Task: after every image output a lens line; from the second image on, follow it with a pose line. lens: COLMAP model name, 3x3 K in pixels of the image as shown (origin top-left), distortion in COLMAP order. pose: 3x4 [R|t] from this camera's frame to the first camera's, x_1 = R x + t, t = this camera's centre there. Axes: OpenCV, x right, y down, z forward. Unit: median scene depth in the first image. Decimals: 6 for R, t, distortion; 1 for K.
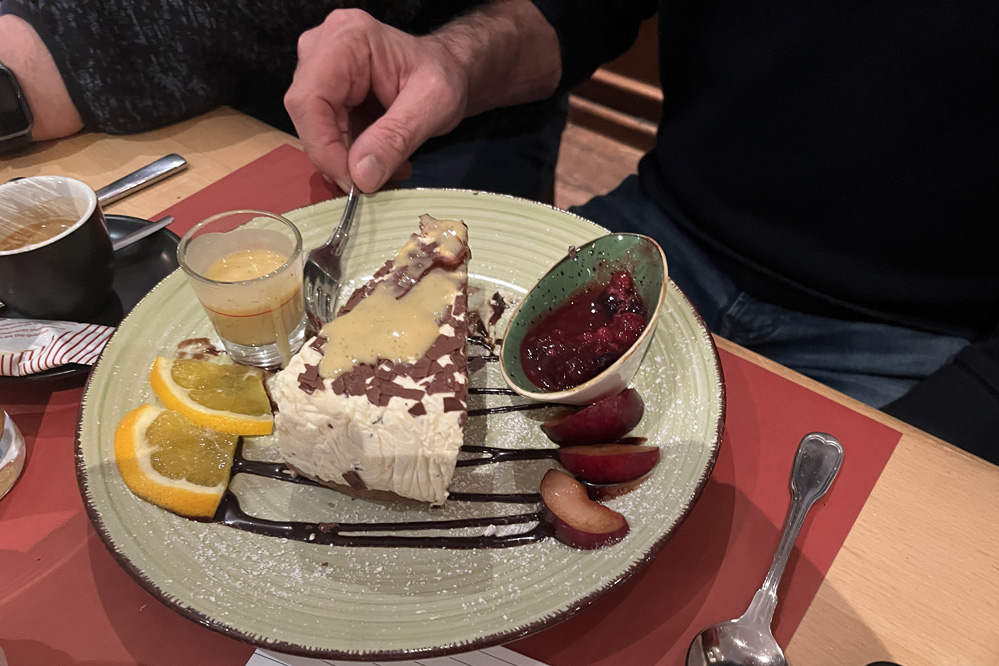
lens RADIAL K [[2670.3, 0, 499.5], [0, 2670.3, 333.0], [0, 0, 1]] dist [0.110535, -0.209134]
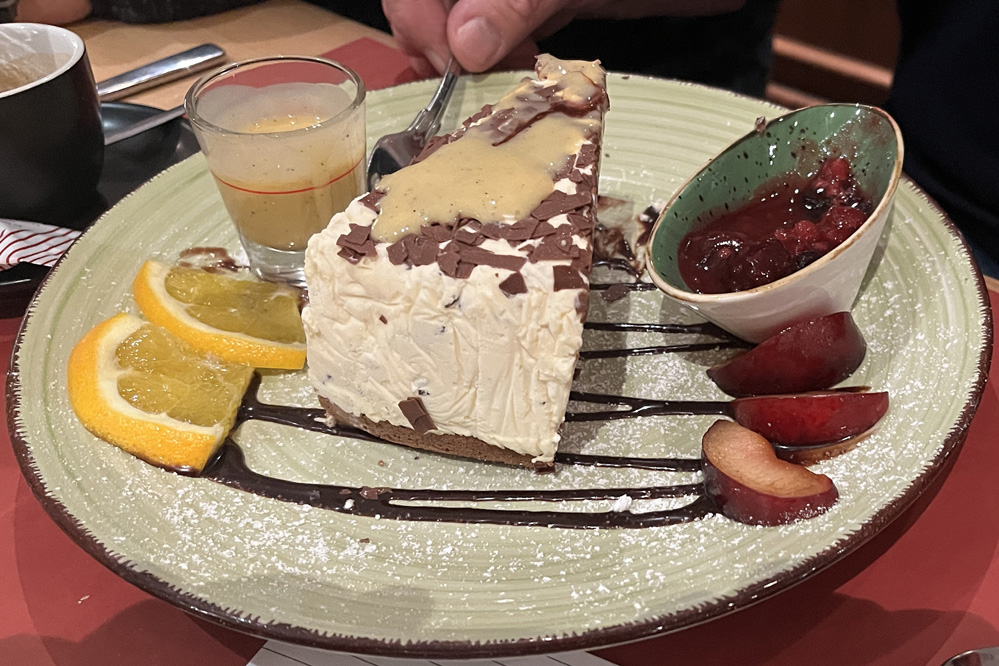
lens RADIAL K [[2670.3, 0, 499.5], [0, 2670.3, 333.0], [0, 0, 1]] dist [0.110535, -0.209134]
pose [[0.994137, 0.018542, -0.106522, 0.034998], [-0.052483, 0.944095, -0.325470, 0.246950], [0.094532, 0.329153, 0.939533, 0.377151]]
